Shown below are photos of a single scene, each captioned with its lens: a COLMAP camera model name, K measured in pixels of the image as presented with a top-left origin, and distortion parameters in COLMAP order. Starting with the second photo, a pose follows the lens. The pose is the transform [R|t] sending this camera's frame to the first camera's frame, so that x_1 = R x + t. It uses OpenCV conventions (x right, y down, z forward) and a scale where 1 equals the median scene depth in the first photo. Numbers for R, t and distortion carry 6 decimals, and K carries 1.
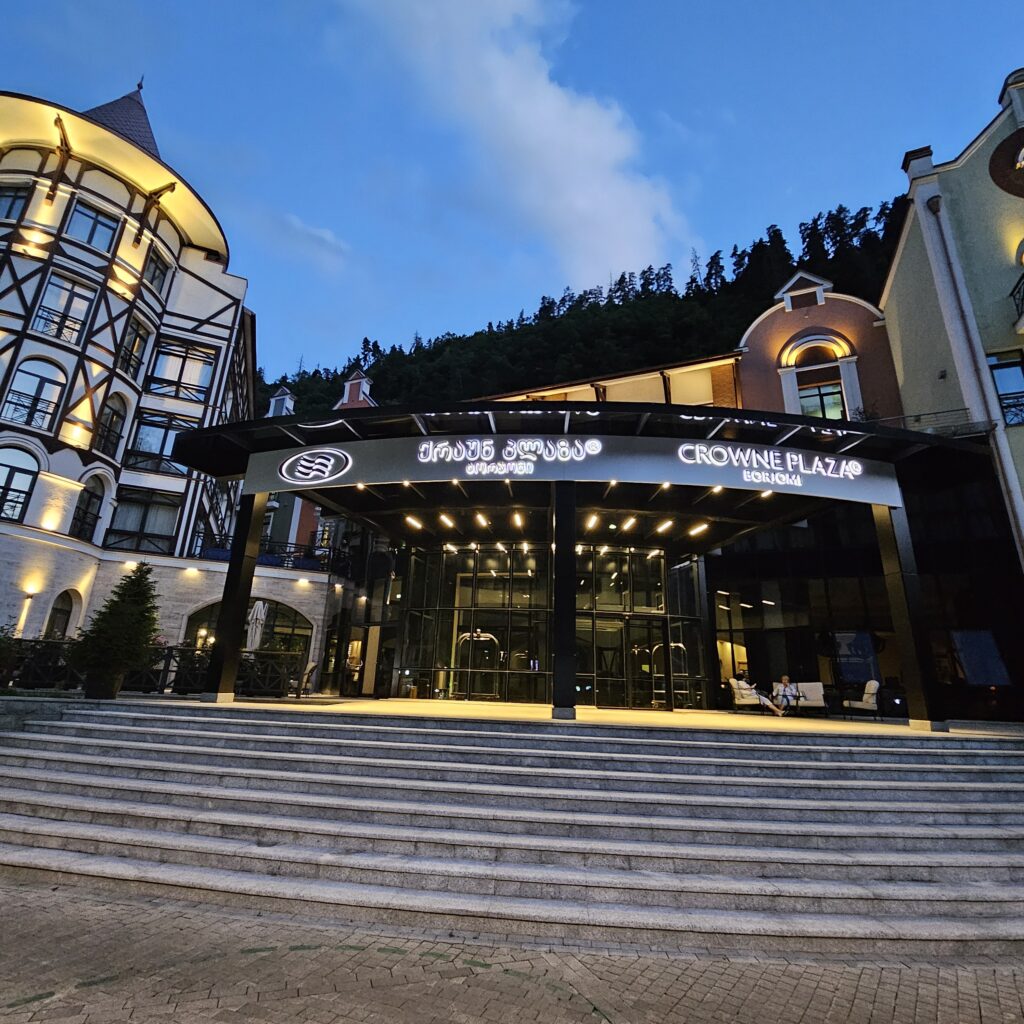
lens RADIAL K [[566.8, 0, 512.0], [0, 566.8, 512.0], [0, 0, 1]] dist [-0.001607, -0.000341]
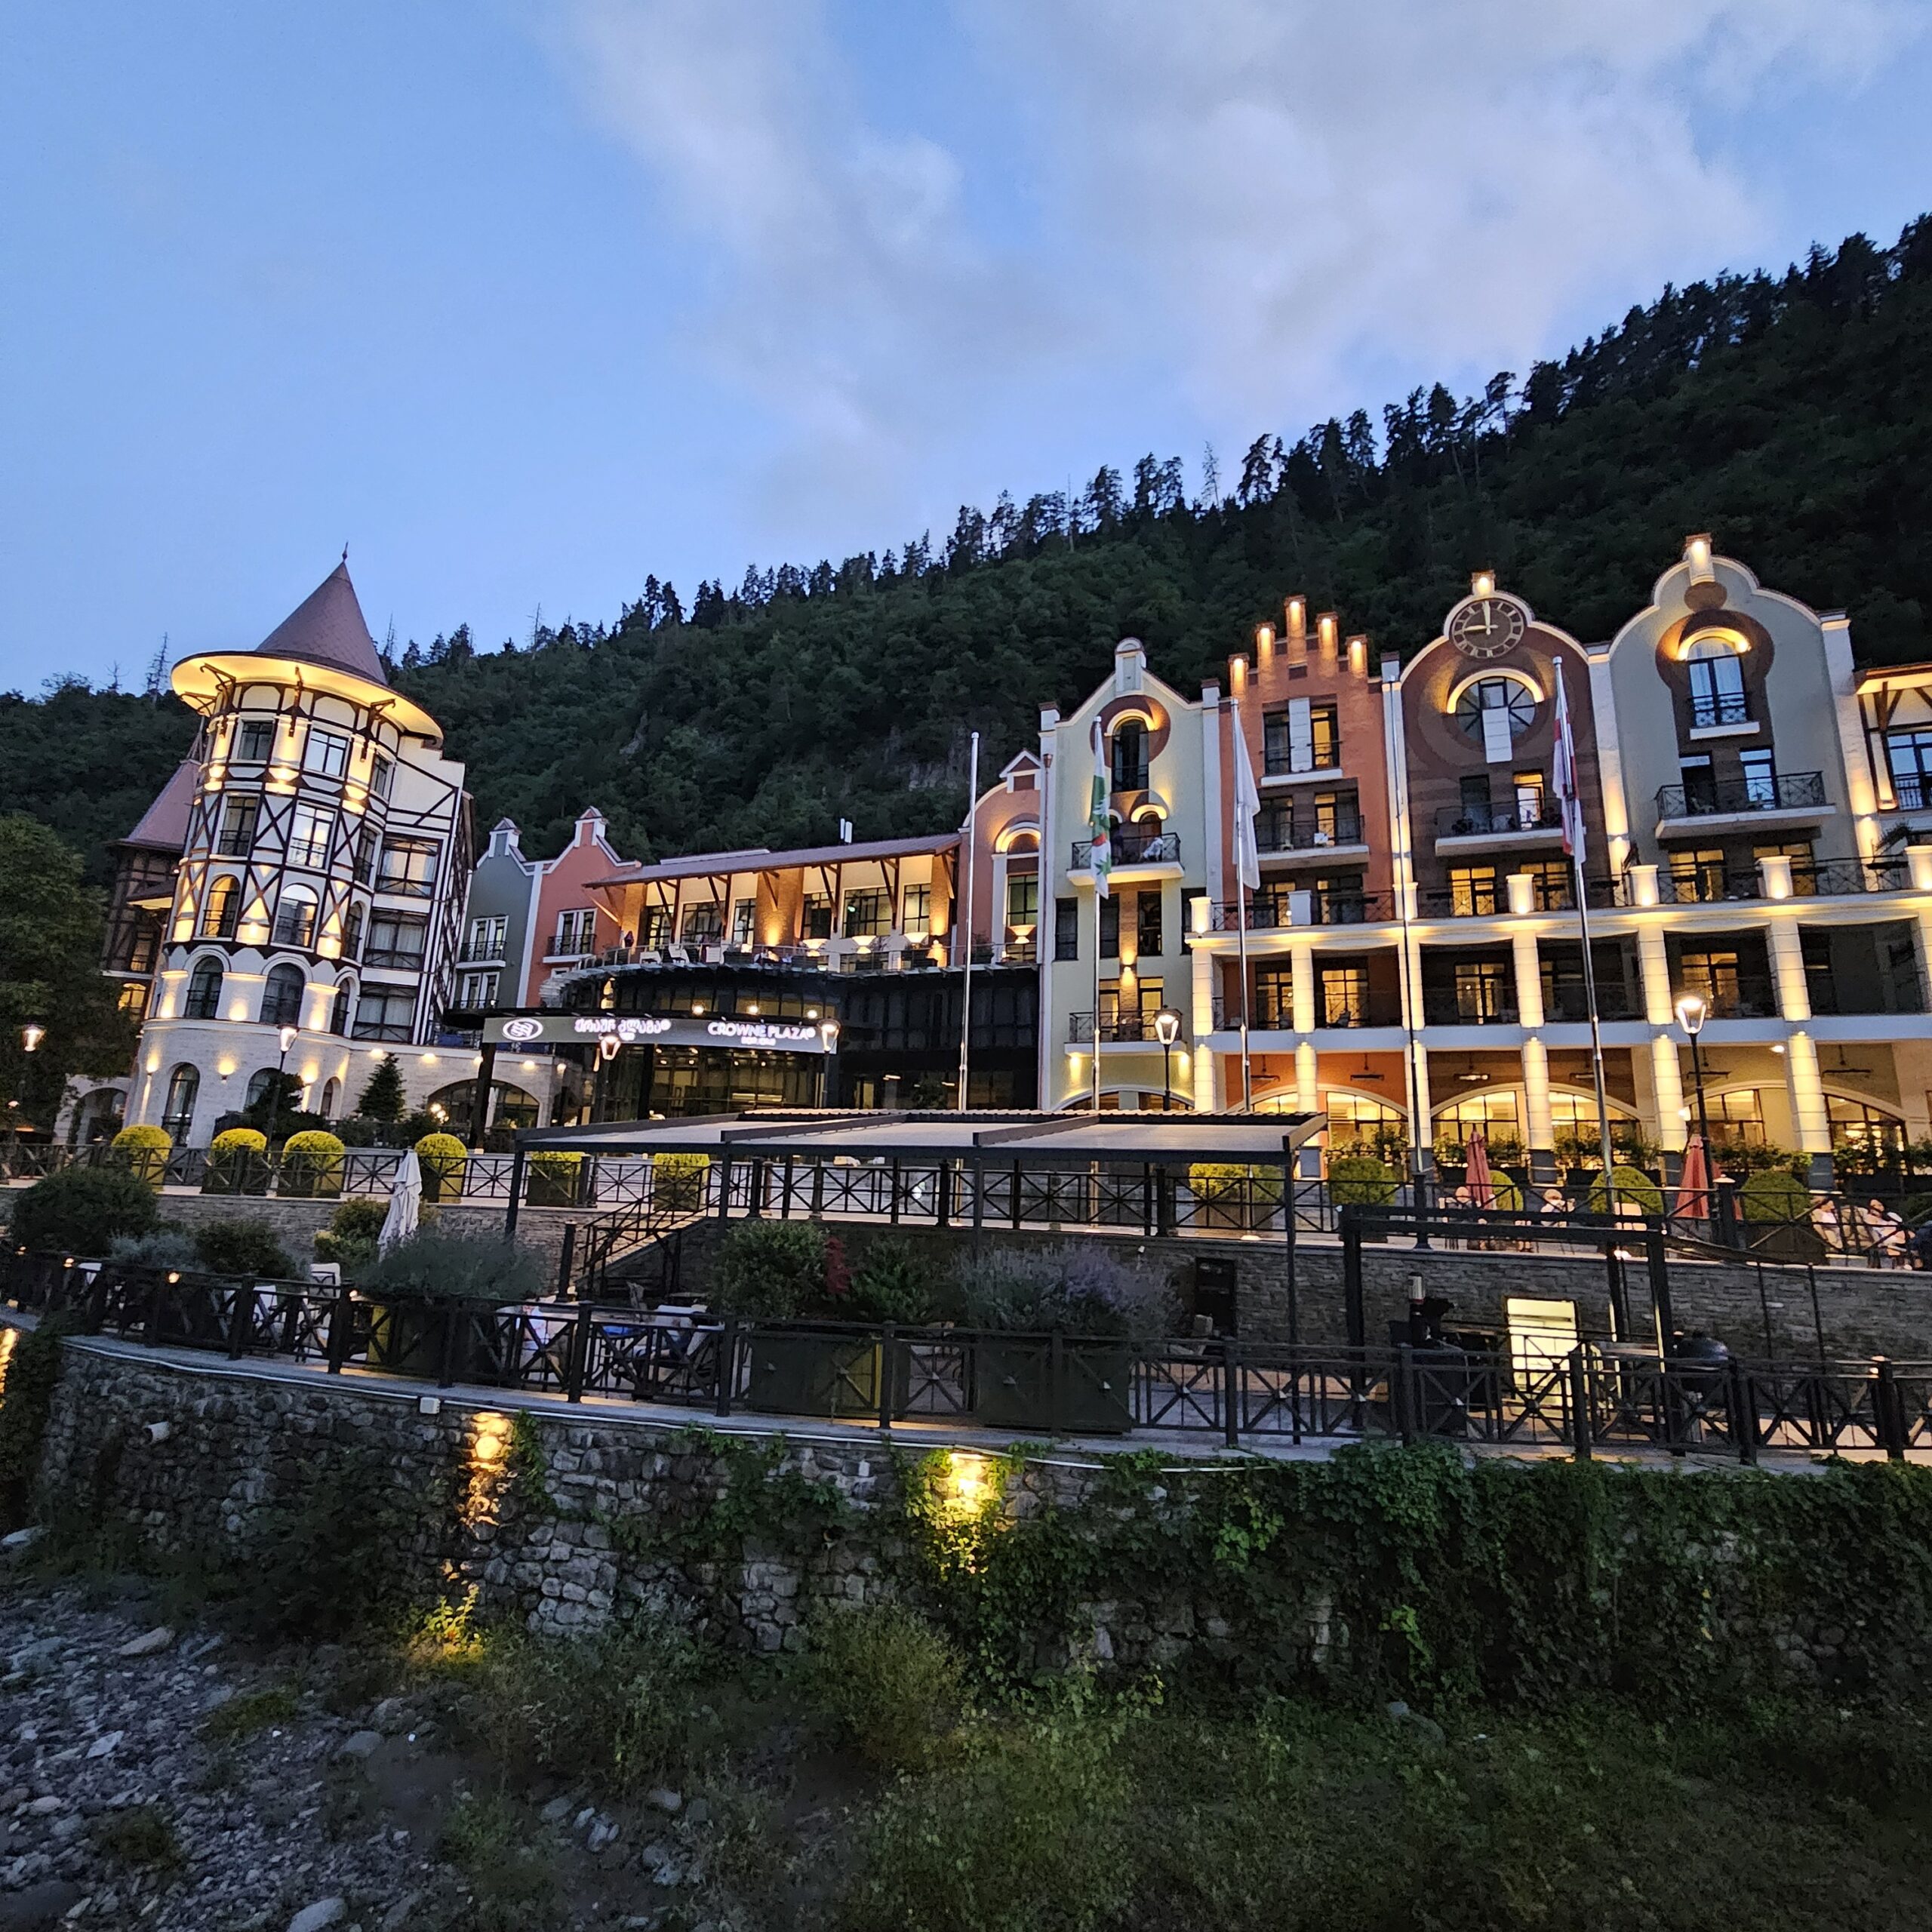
lens RADIAL K [[1069.4, 0, 966.0], [0, 1069.4, 966.0], [0, 0, 1]] dist [-0.001607, -0.000341]
pose [[0.999912, 0.002421, 0.013011, 0.479816], [-0.003661, 0.995362, 0.096129, -0.286171], [-0.012718, -0.096168, 0.995284, -1.123051]]
